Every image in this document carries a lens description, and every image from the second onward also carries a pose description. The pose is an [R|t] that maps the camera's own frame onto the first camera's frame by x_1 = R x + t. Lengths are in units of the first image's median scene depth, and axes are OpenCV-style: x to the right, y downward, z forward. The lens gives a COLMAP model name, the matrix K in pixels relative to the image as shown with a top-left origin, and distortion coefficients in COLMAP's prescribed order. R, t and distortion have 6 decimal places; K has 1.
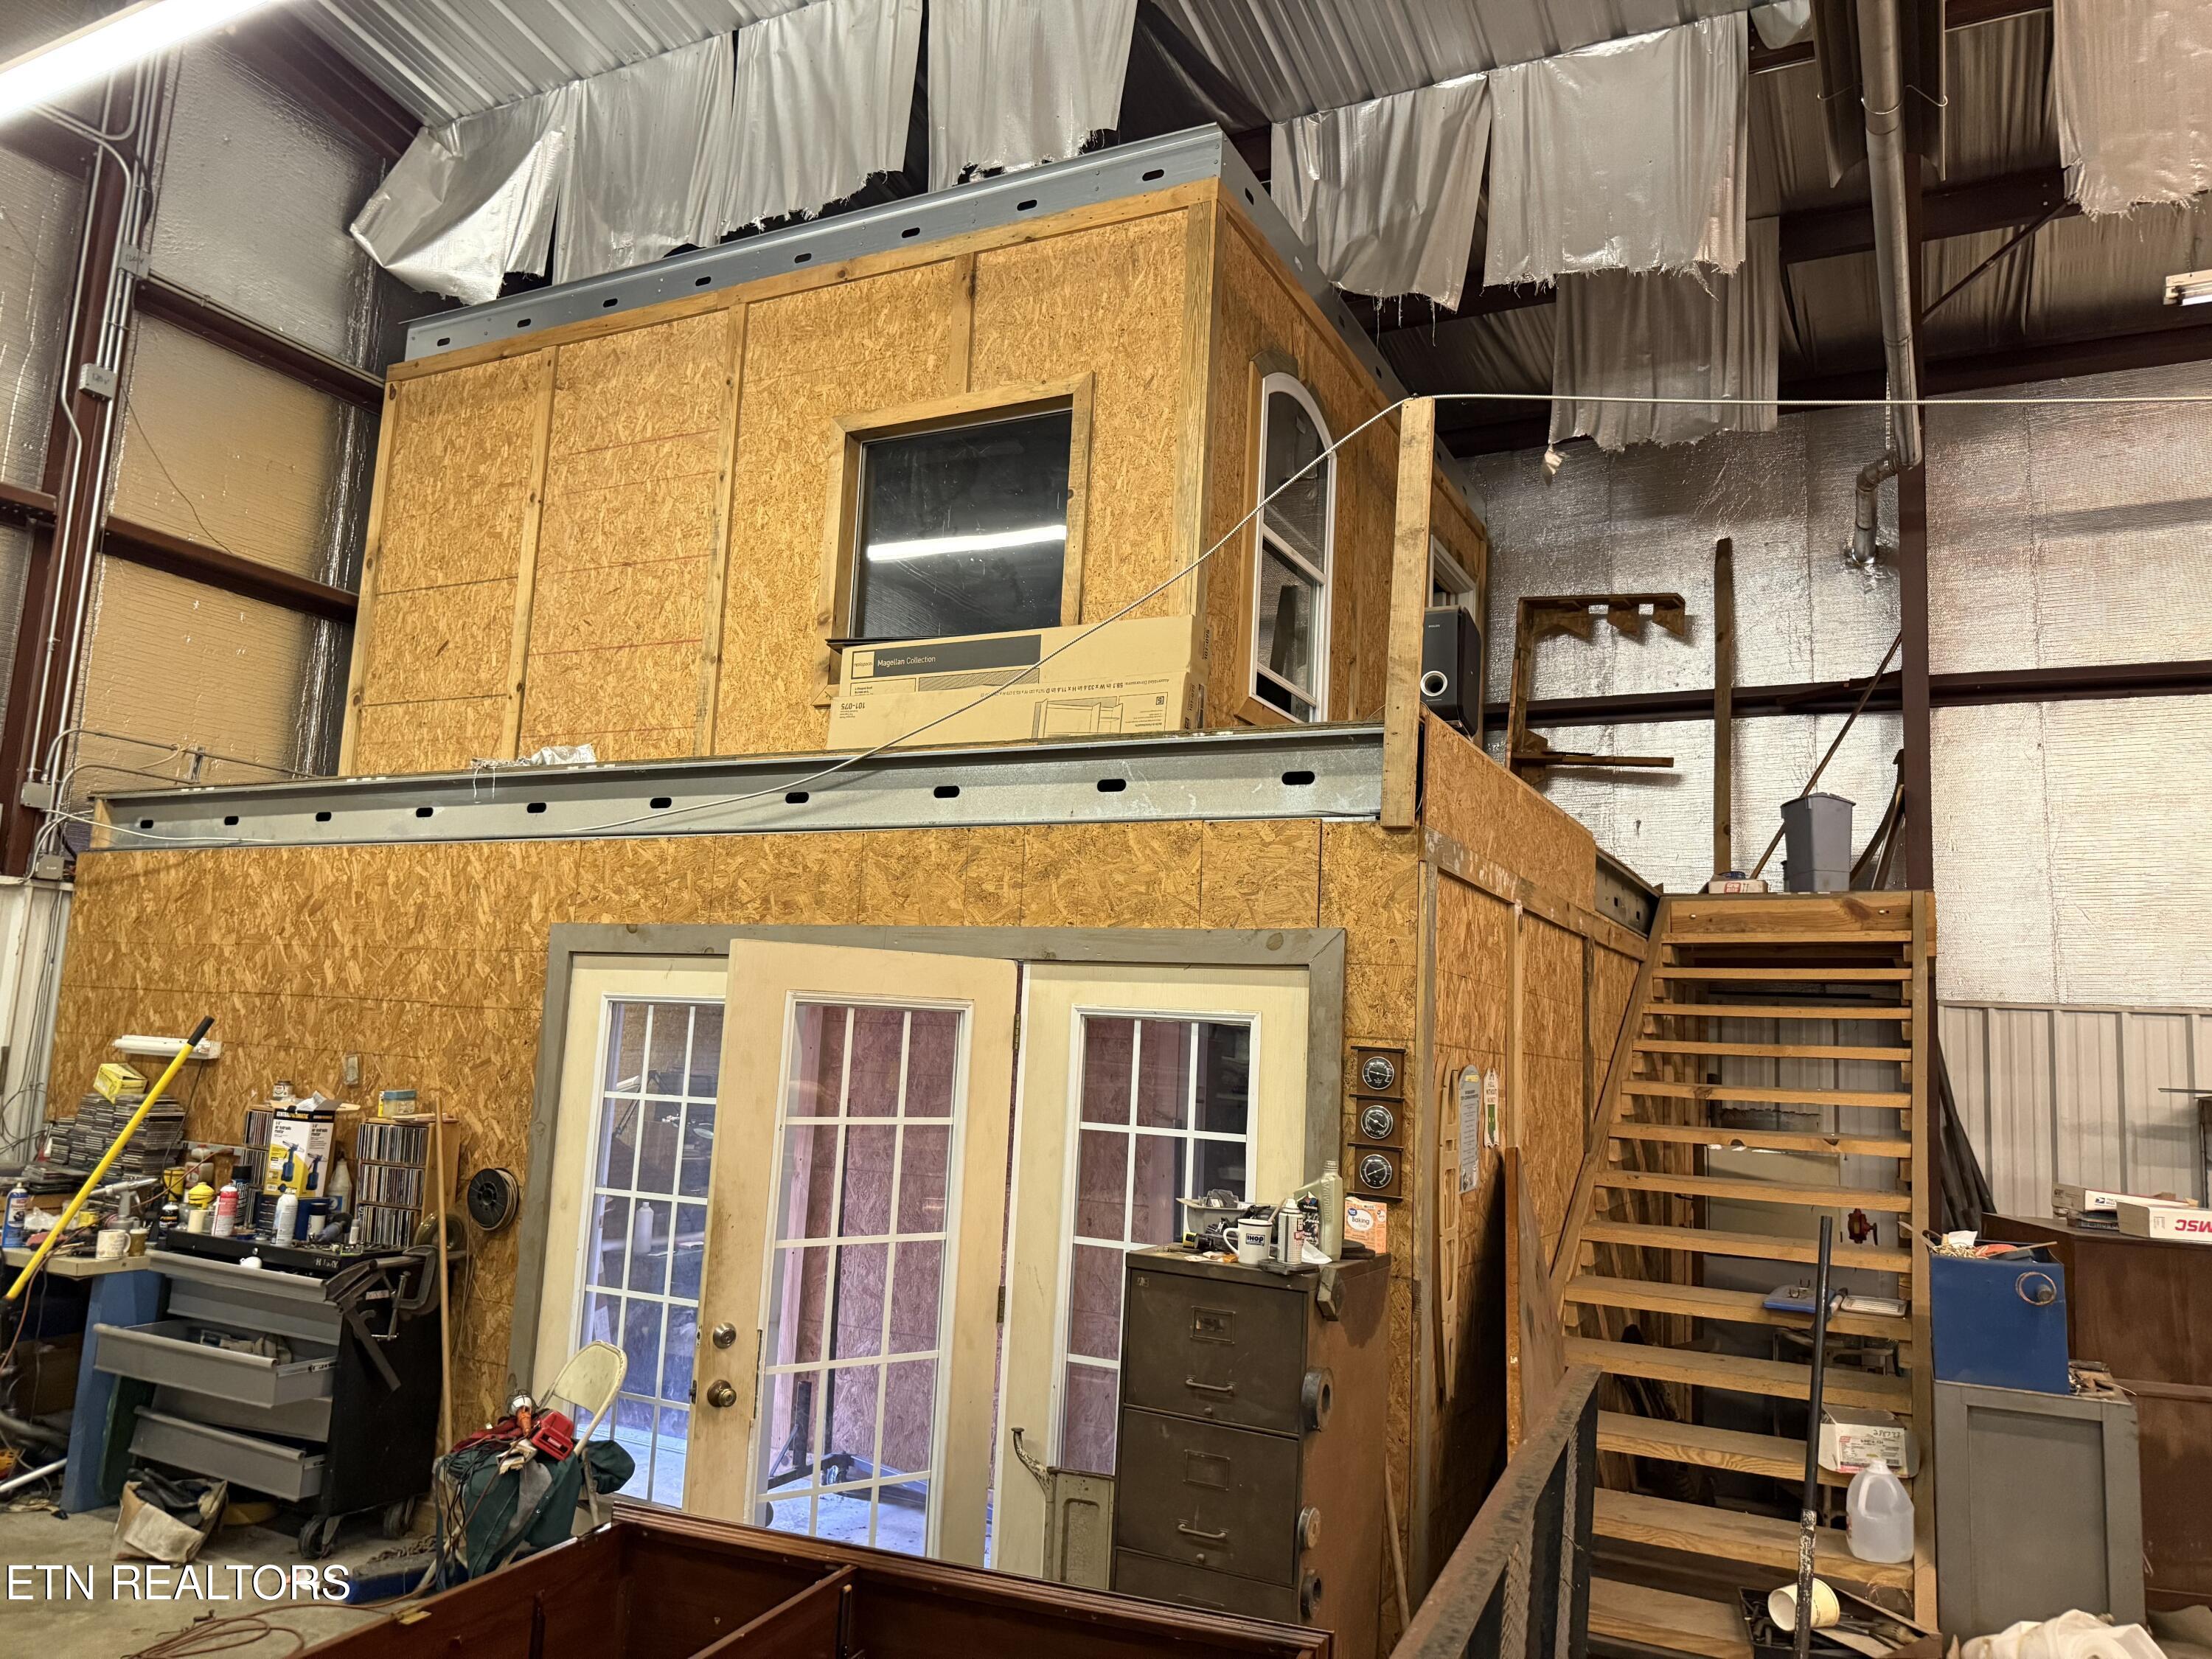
lens RADIAL K [[1631.7, 0, 1106.0], [0, 1631.7, 829.5], [0, 0, 1]] dist [-0.000633, -0.003595]
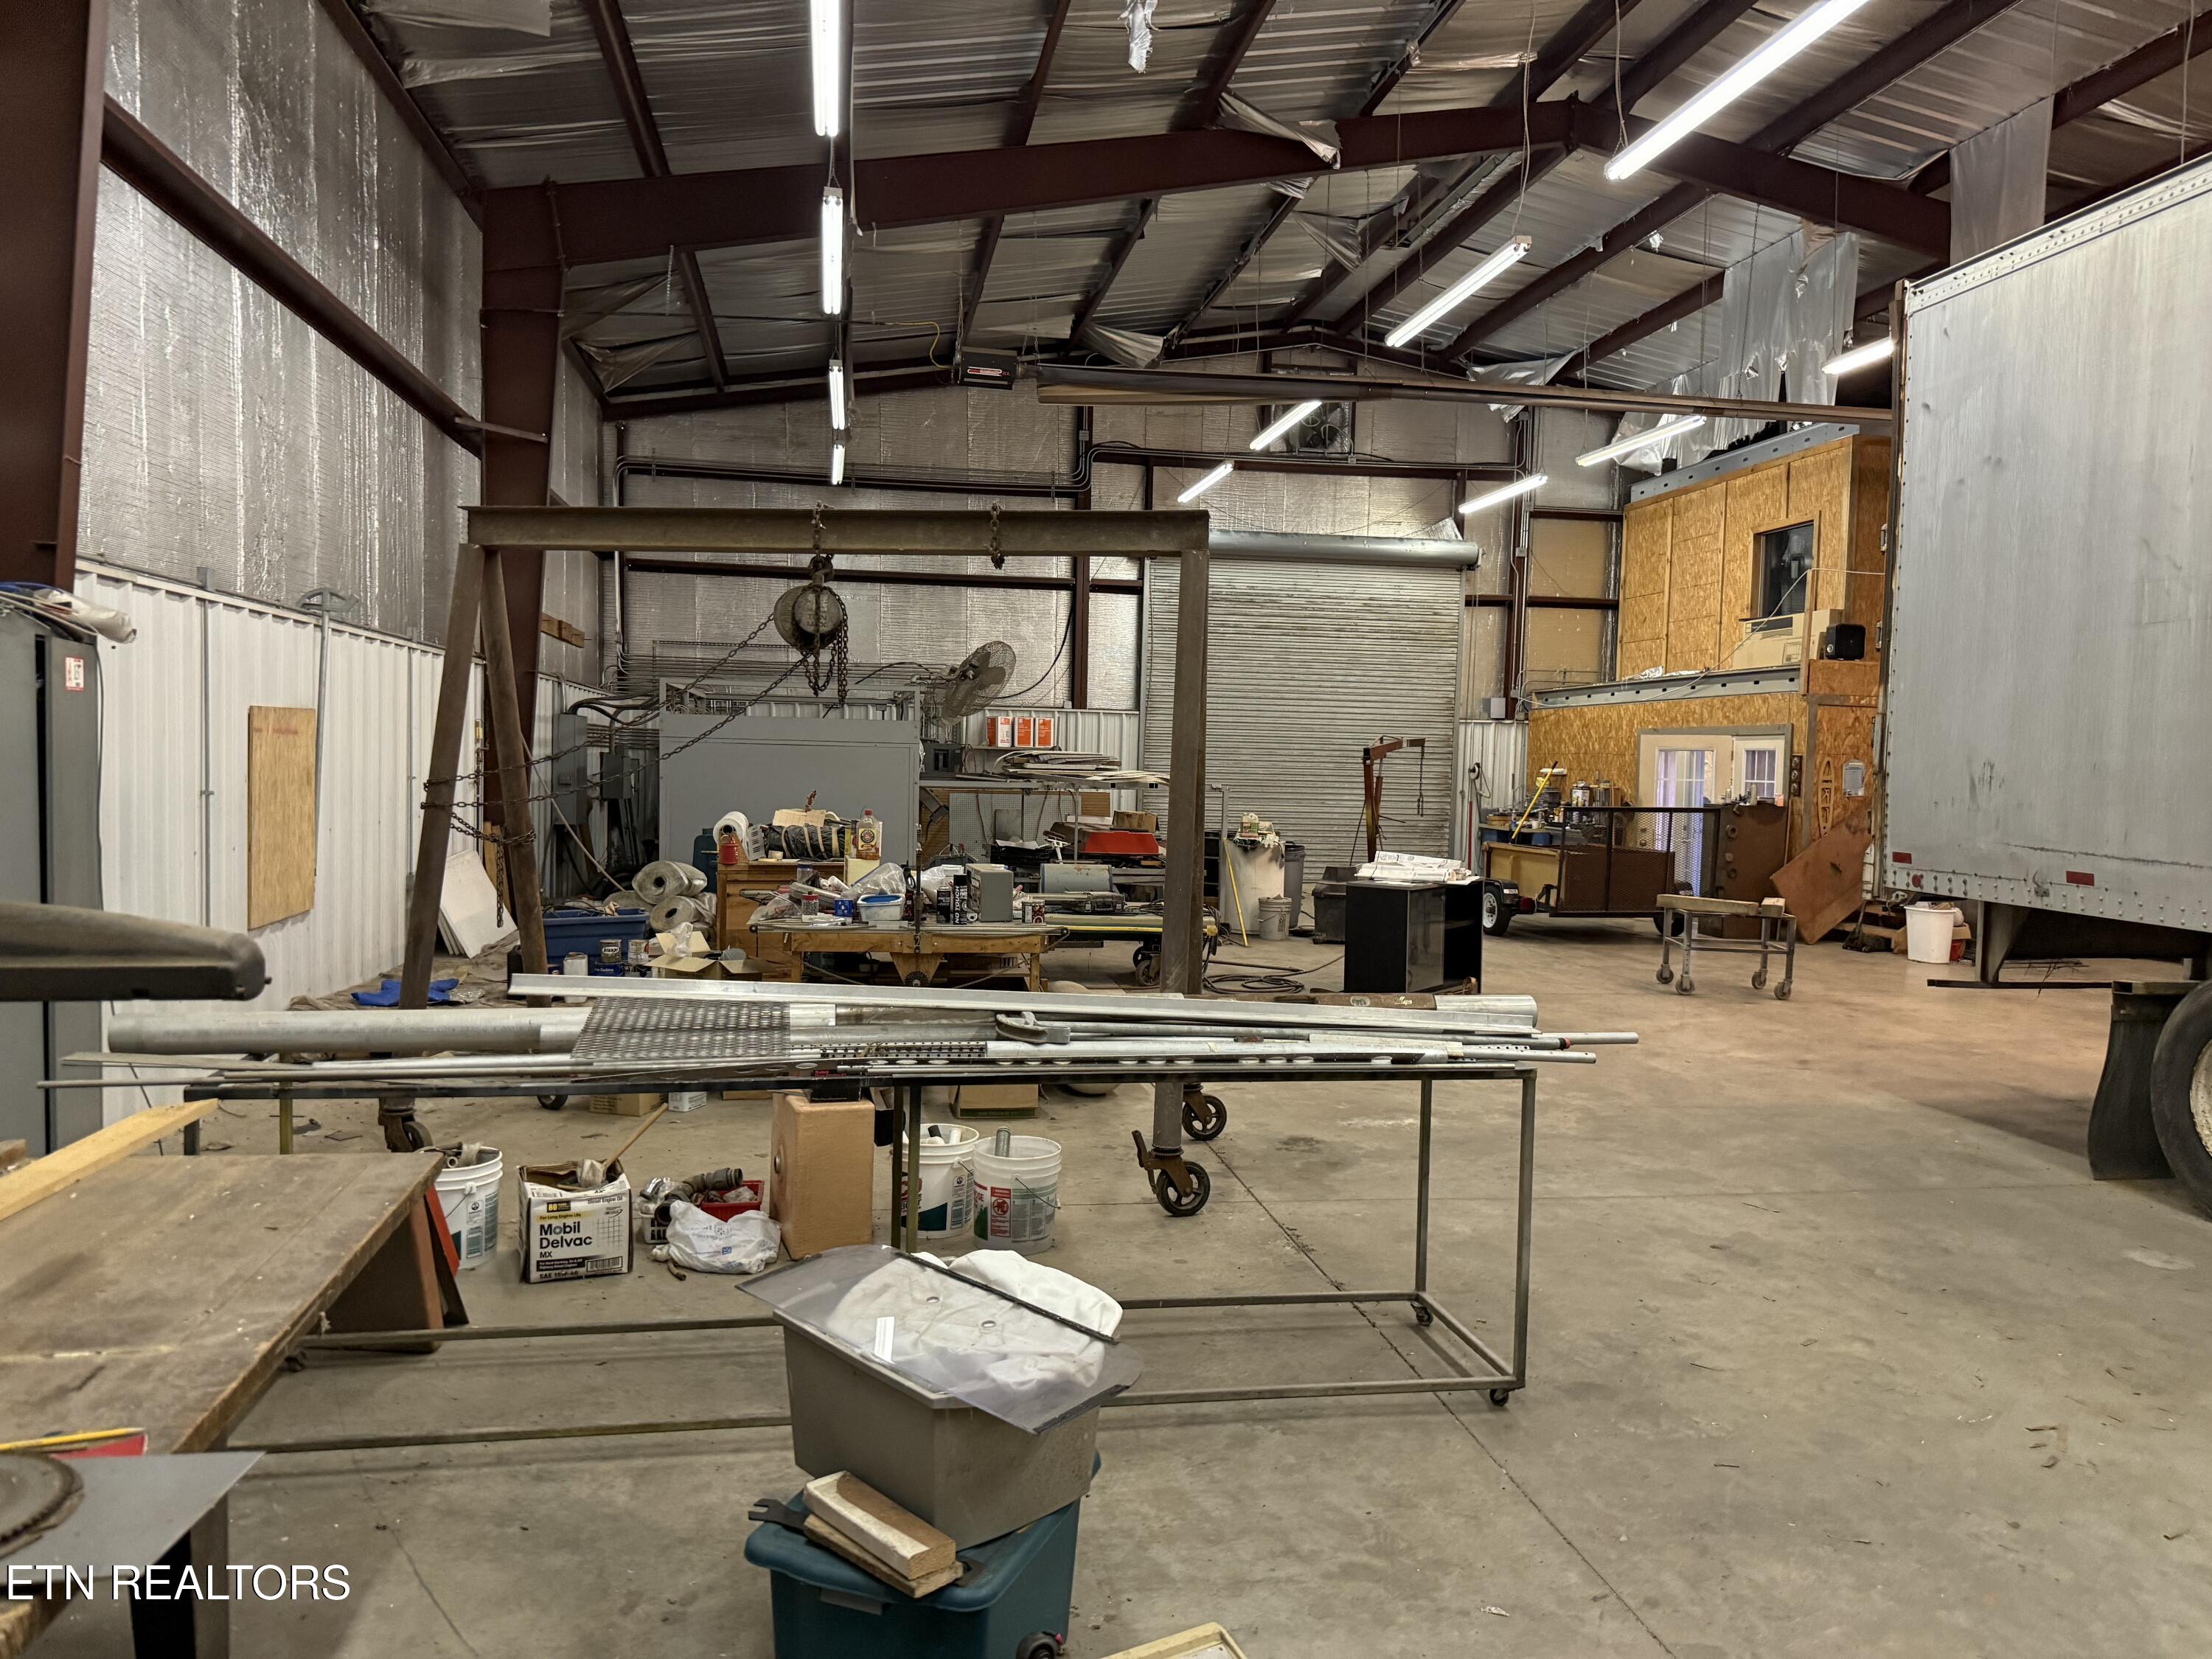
lens RADIAL K [[1543.3, 0, 1106.0], [0, 1543.3, 829.5], [0, 0, 1]] dist [0.003846, 0.000620]
pose [[0.605992, -0.001682, -0.795469, 1.221281], [0.122221, 0.988321, 0.091019, -0.128311], [0.786025, -0.152380, 0.599120, -1.431364]]
